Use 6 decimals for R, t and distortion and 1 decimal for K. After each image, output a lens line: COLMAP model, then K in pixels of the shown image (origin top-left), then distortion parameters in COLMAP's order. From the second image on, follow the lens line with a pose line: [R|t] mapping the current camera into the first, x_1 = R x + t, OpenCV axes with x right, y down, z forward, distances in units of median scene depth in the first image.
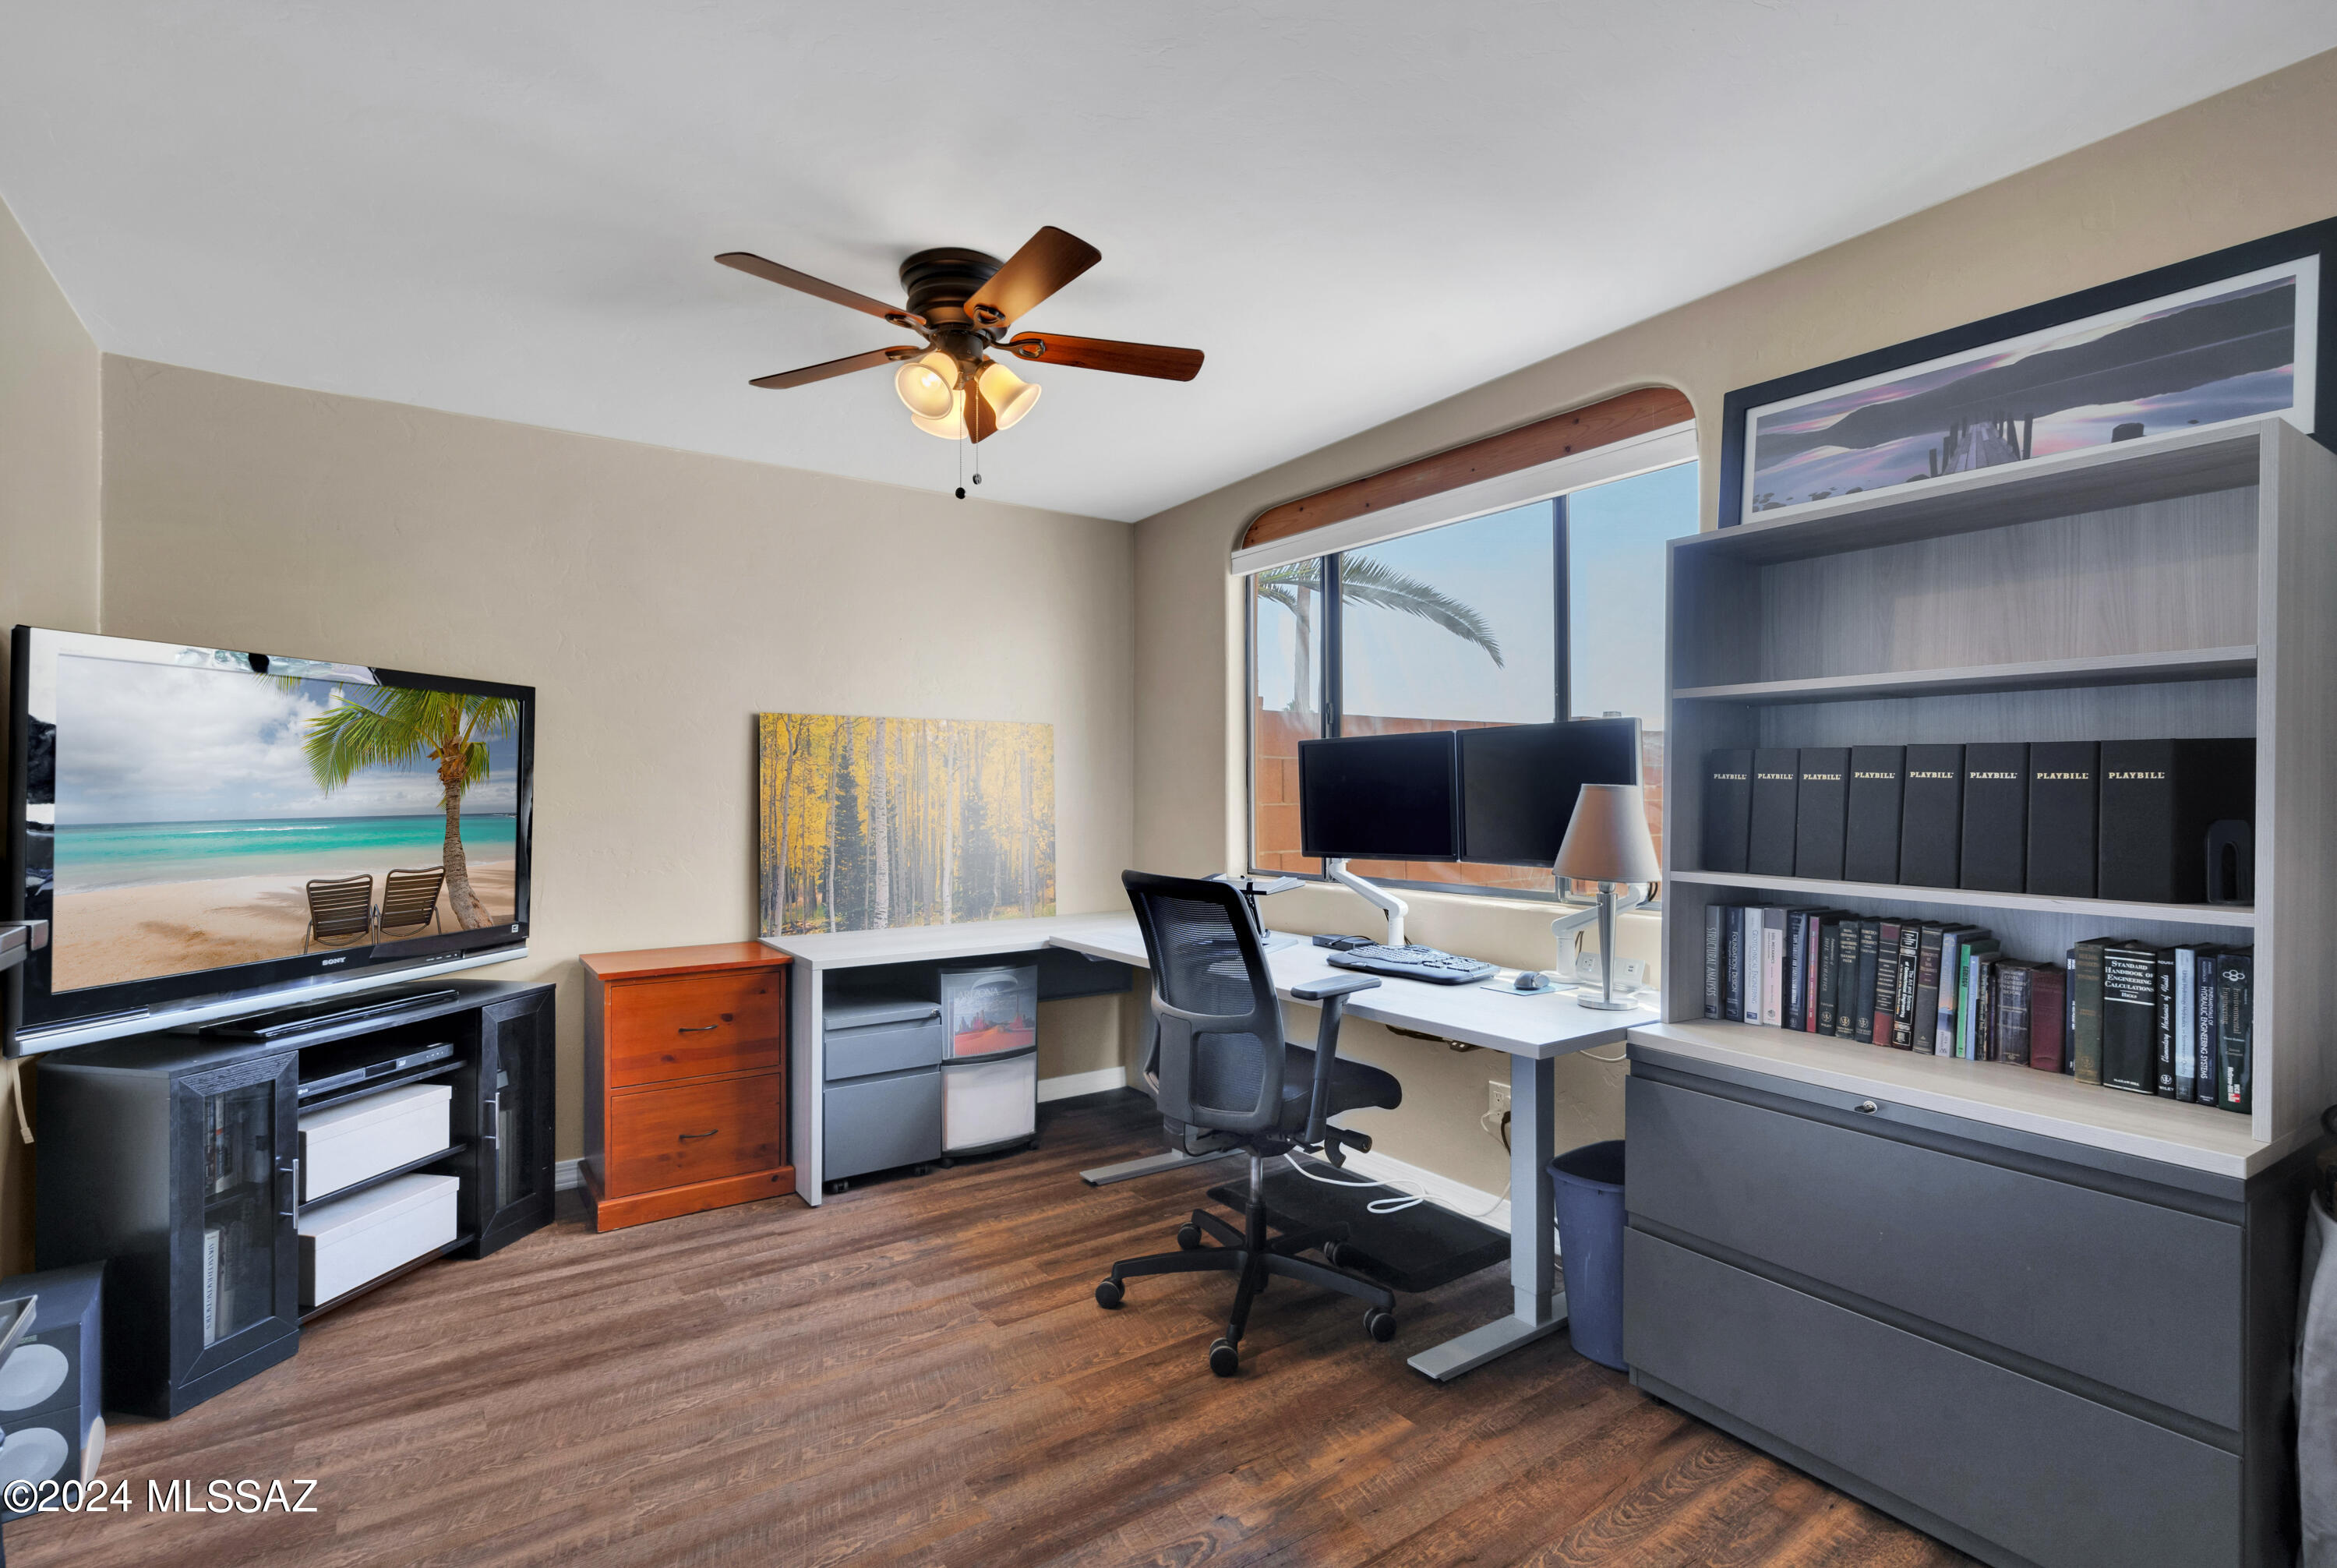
lens RADIAL K [[1085.1, 0, 1179.9], [0, 1085.1, 794.3], [0, 0, 1]] dist [-0.012644, -0.000901]
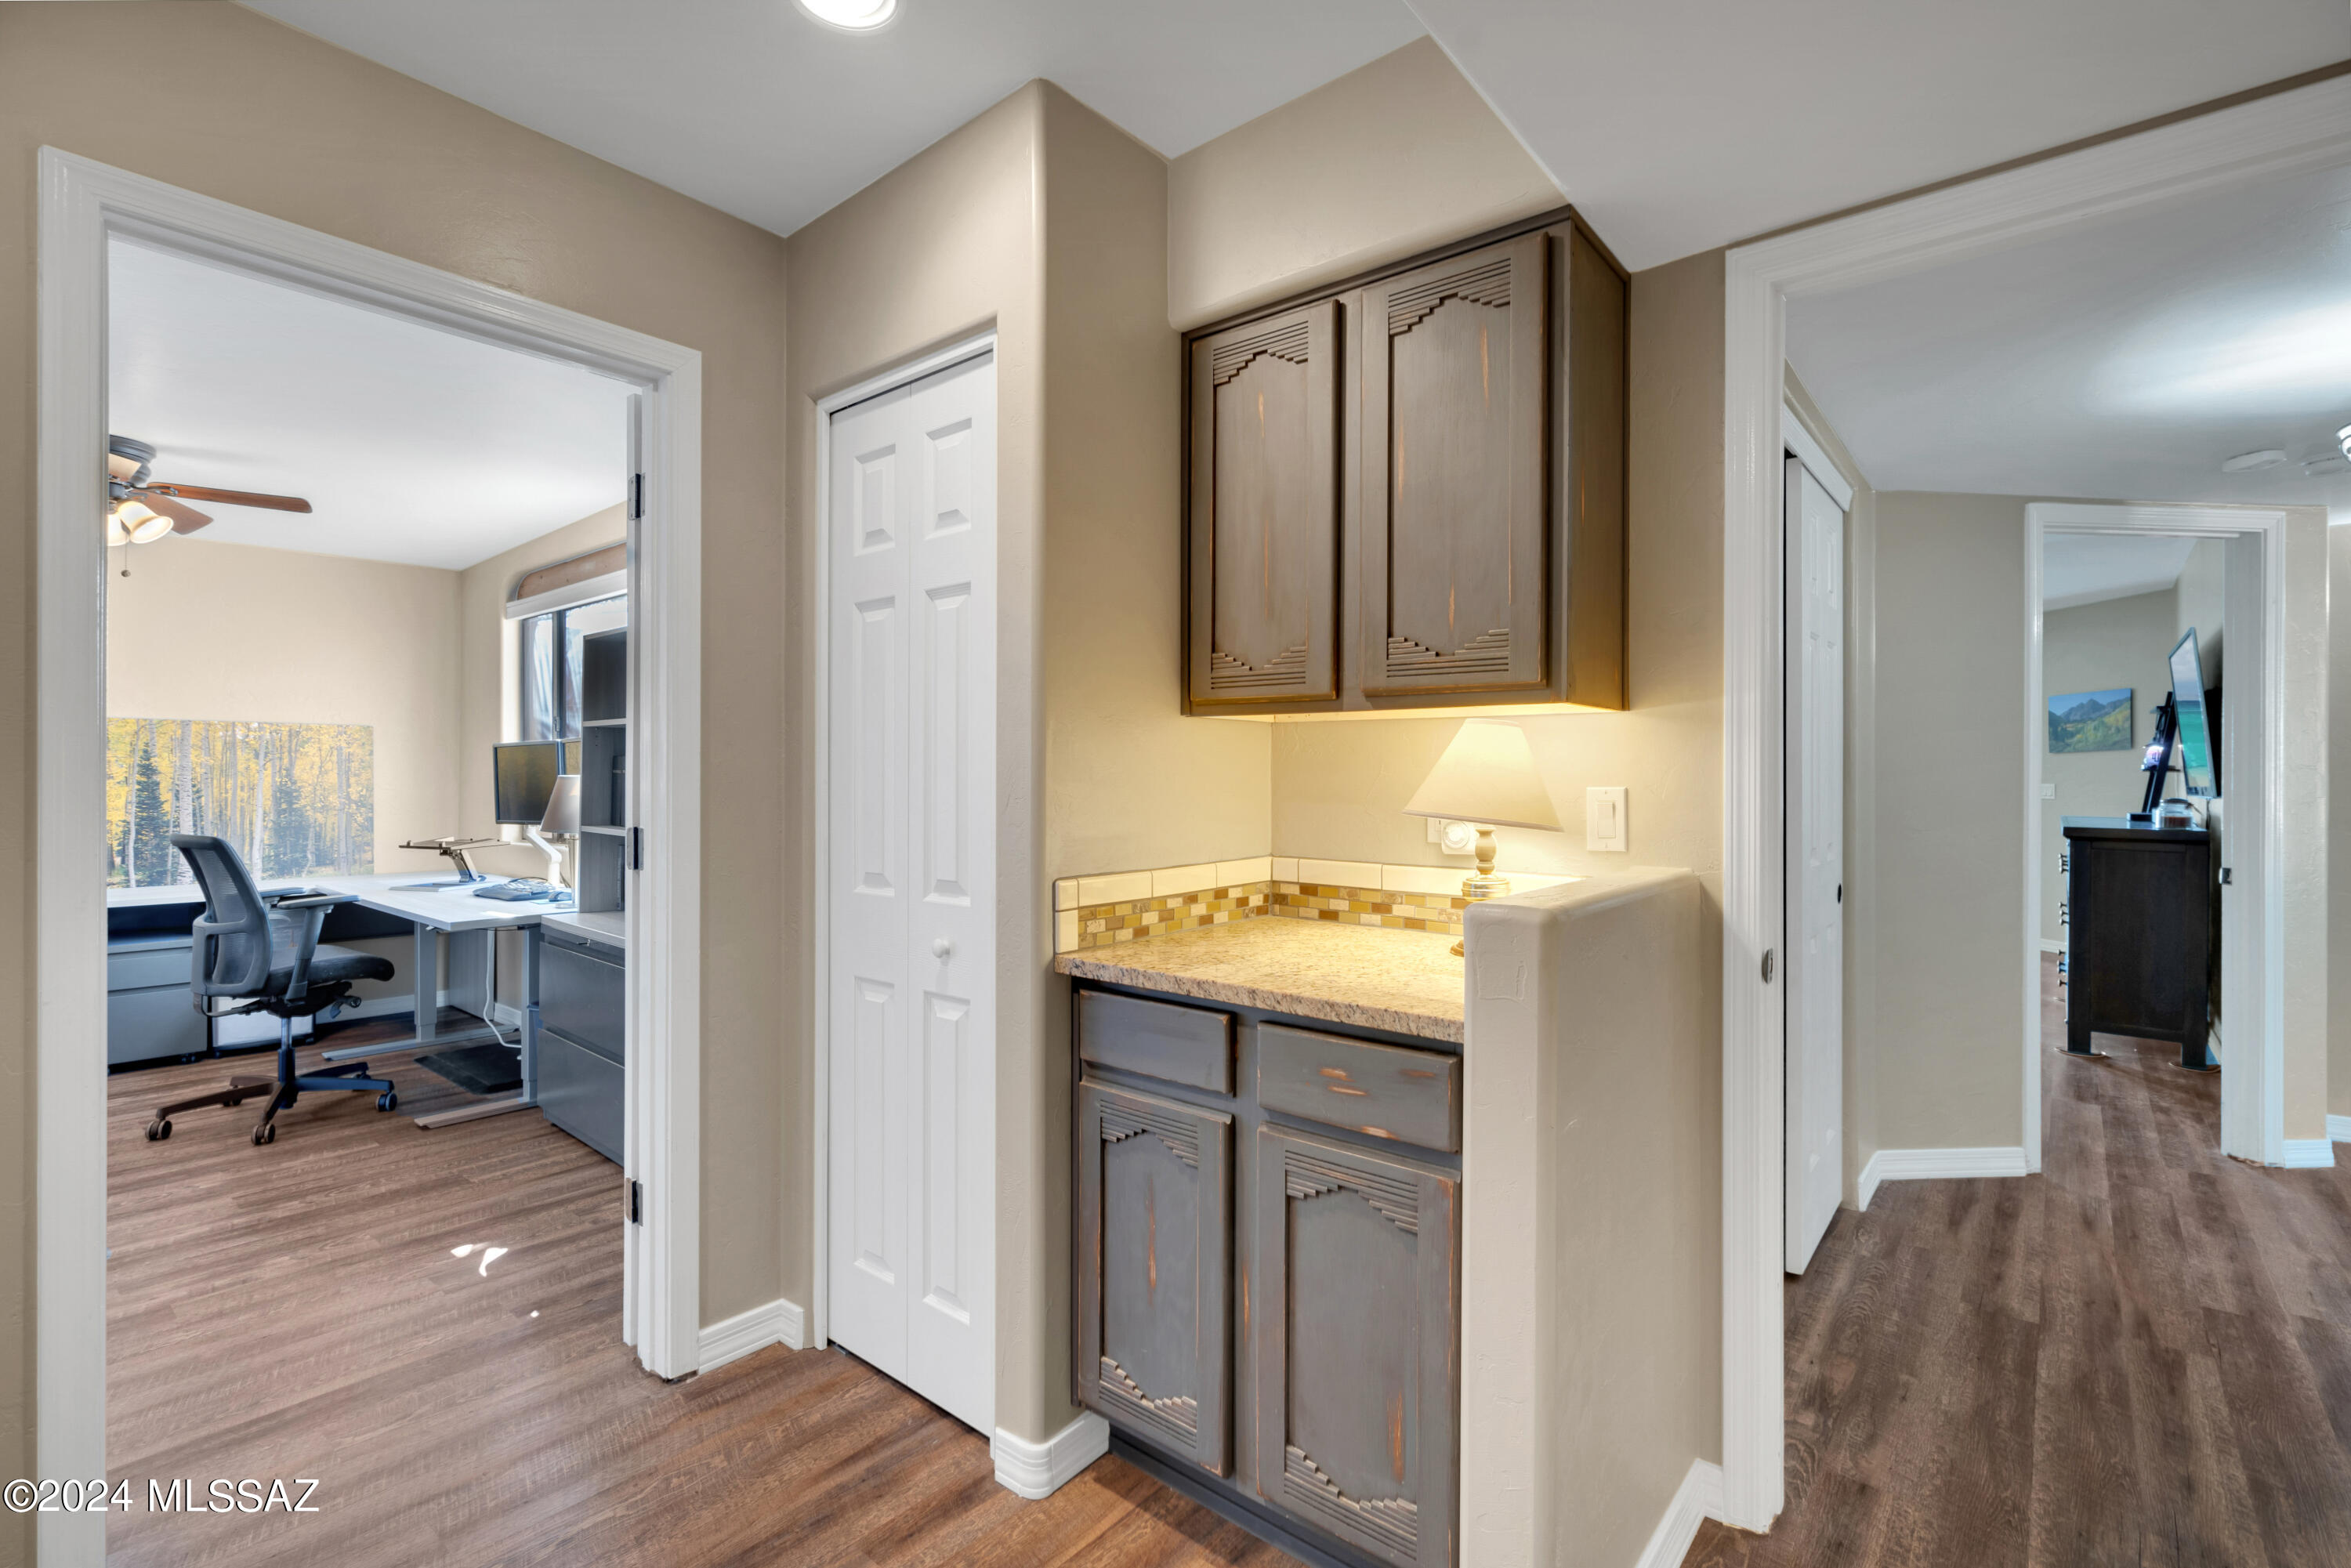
lens RADIAL K [[1058.1, 0, 1175.5], [0, 1058.1, 784.0], [0, 0, 1]] dist [0.002138, -0.000058]
pose [[0.967910, 0.001980, 0.251291, 0.580048], [-0.002632, 0.999994, 0.002260, -0.001345], [-0.251285, -0.002849, 0.967909, -0.545785]]
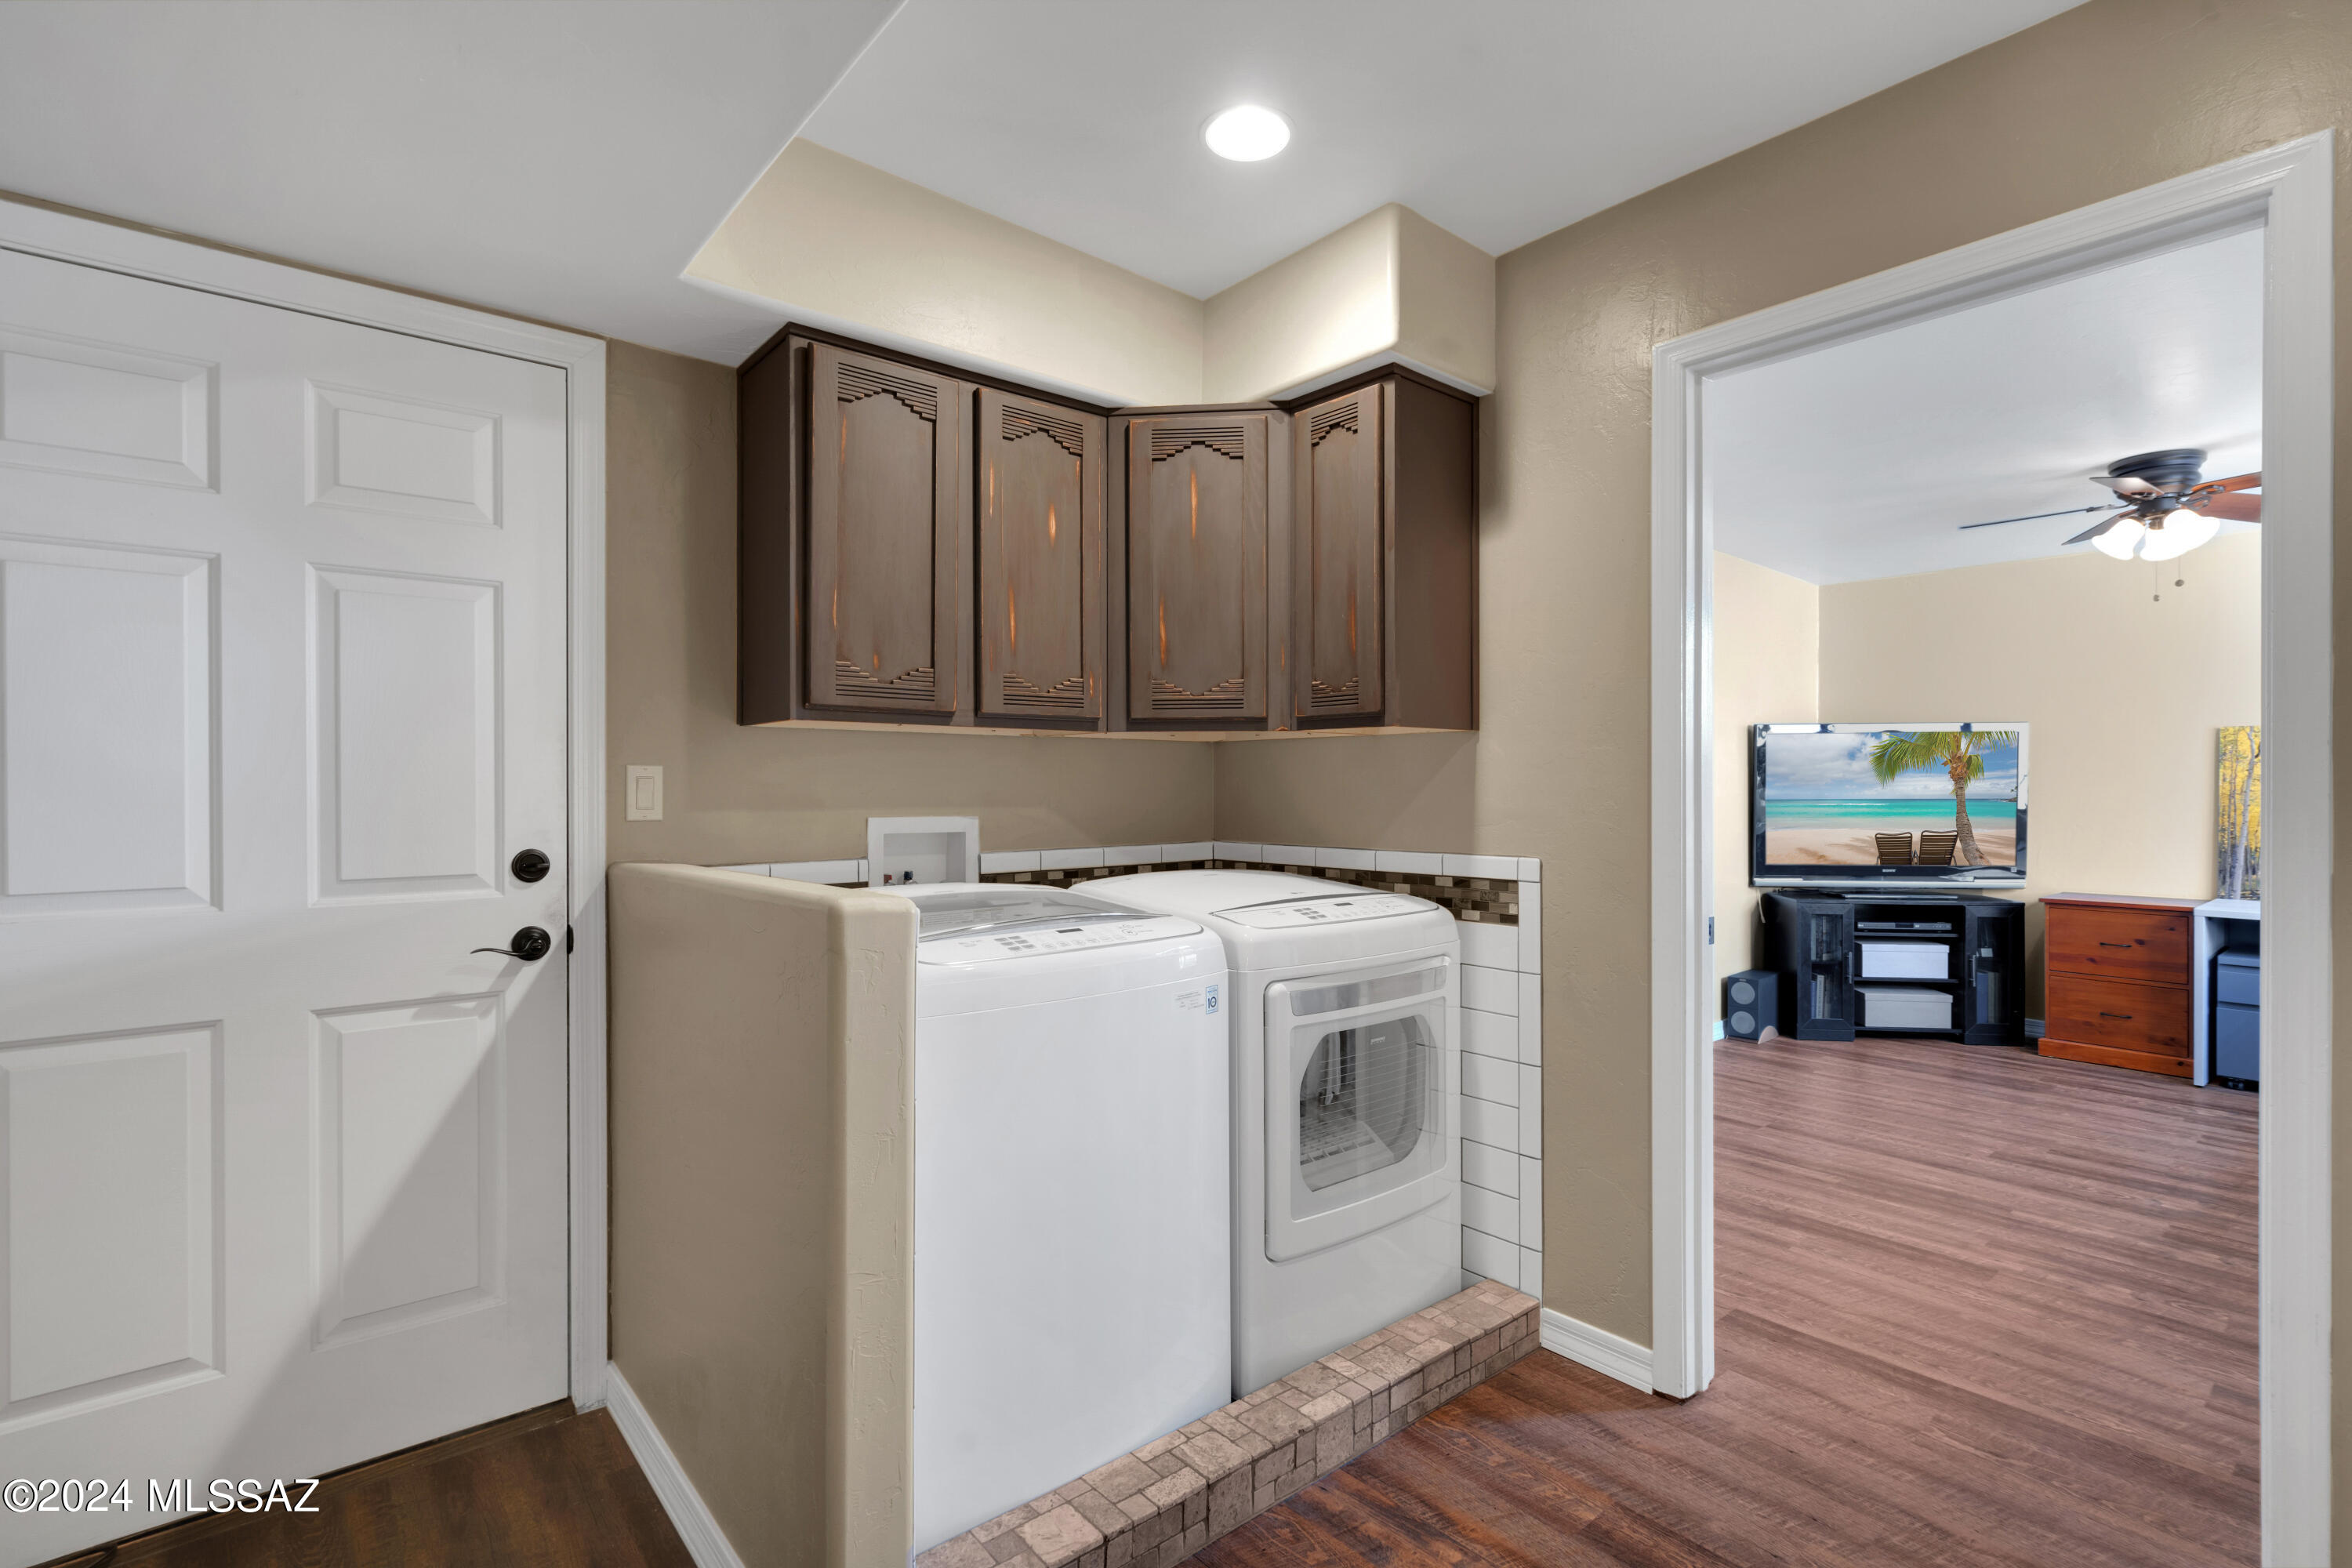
lens RADIAL K [[1088.7, 0, 1167.8], [0, 1088.7, 780.8], [0, 0, 1]] dist [0.002930, -0.000112]
pose [[0.060374, -0.011987, -0.998104, 0.849564], [-0.000326, 0.999928, -0.012029, 0.005863], [0.998176, 0.001052, 0.060365, -0.348727]]
